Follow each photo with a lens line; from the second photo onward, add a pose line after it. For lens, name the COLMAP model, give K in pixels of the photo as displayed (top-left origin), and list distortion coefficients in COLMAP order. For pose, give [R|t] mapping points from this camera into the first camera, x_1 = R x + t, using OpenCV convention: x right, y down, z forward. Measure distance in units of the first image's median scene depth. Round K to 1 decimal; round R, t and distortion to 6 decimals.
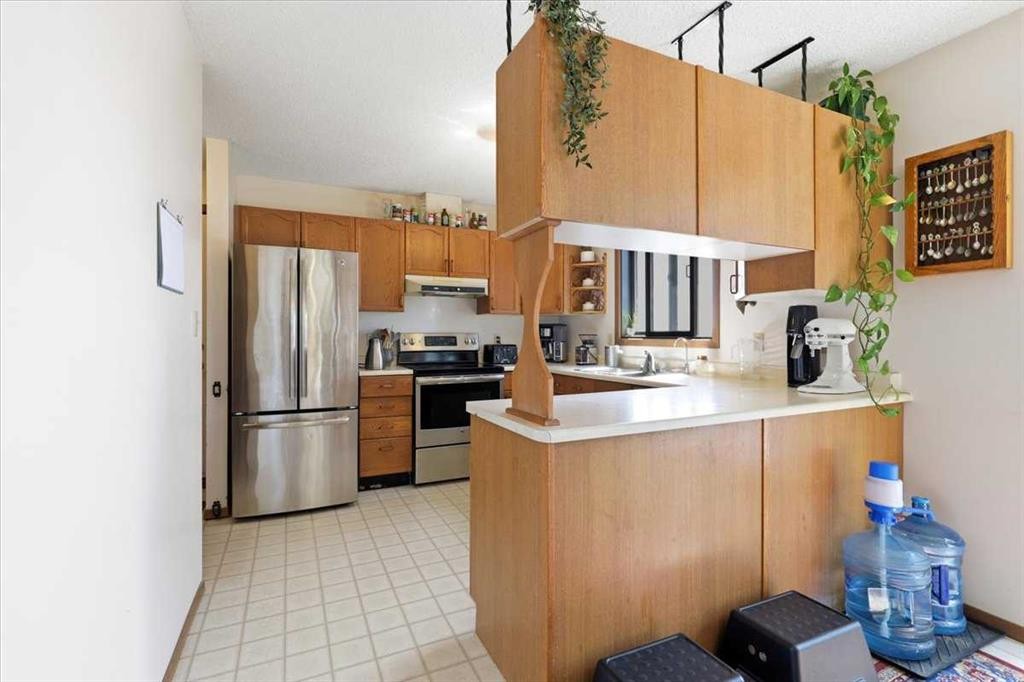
lens RADIAL K [[469.3, 0, 509.2], [0, 469.3, 337.8], [0, 0, 1]] dist [-0.001647, 0.000669]
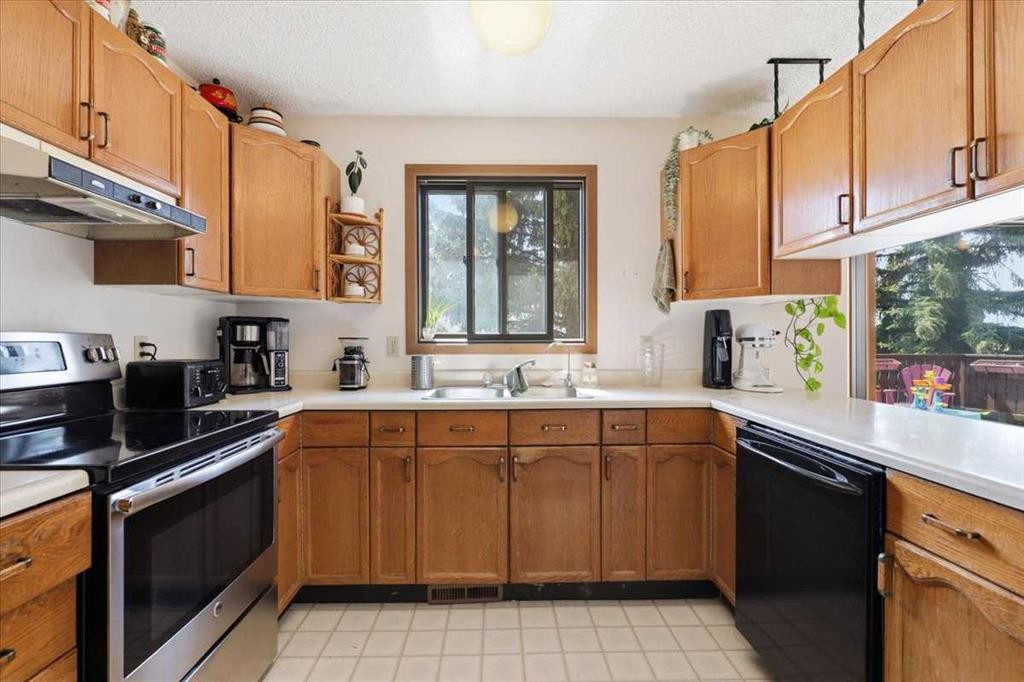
lens RADIAL K [[469.3, 0, 513.0], [0, 469.3, 341.9], [0, 0, 1]] dist [-0.001647, 0.000669]
pose [[0.402525, -0.004852, 0.915396, -0.335292], [0.006149, 0.999978, 0.002597, -0.002267], [-0.915388, 0.004584, 0.402546, 0.653068]]
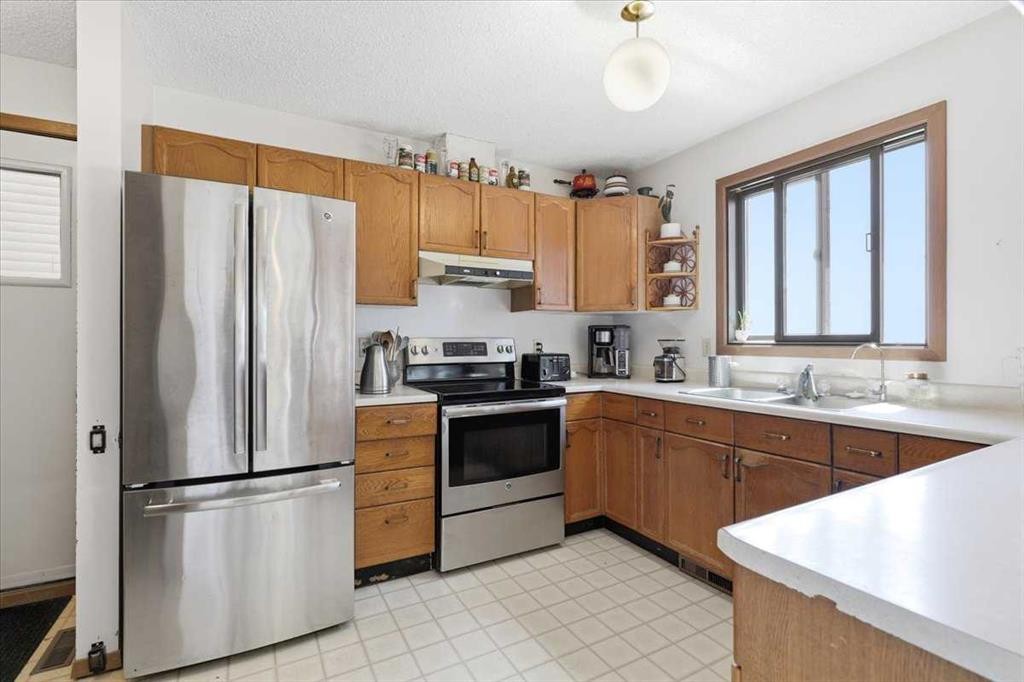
lens RADIAL K [[469.3, 0, 507.7], [0, 469.3, 342.7], [0, 0, 1]] dist [-0.001647, 0.000669]
pose [[0.998356, -0.001318, 0.057305, -0.139422], [0.001413, 0.999998, -0.001608, -0.001797], [-0.057303, 0.001686, 0.998355, 0.338408]]
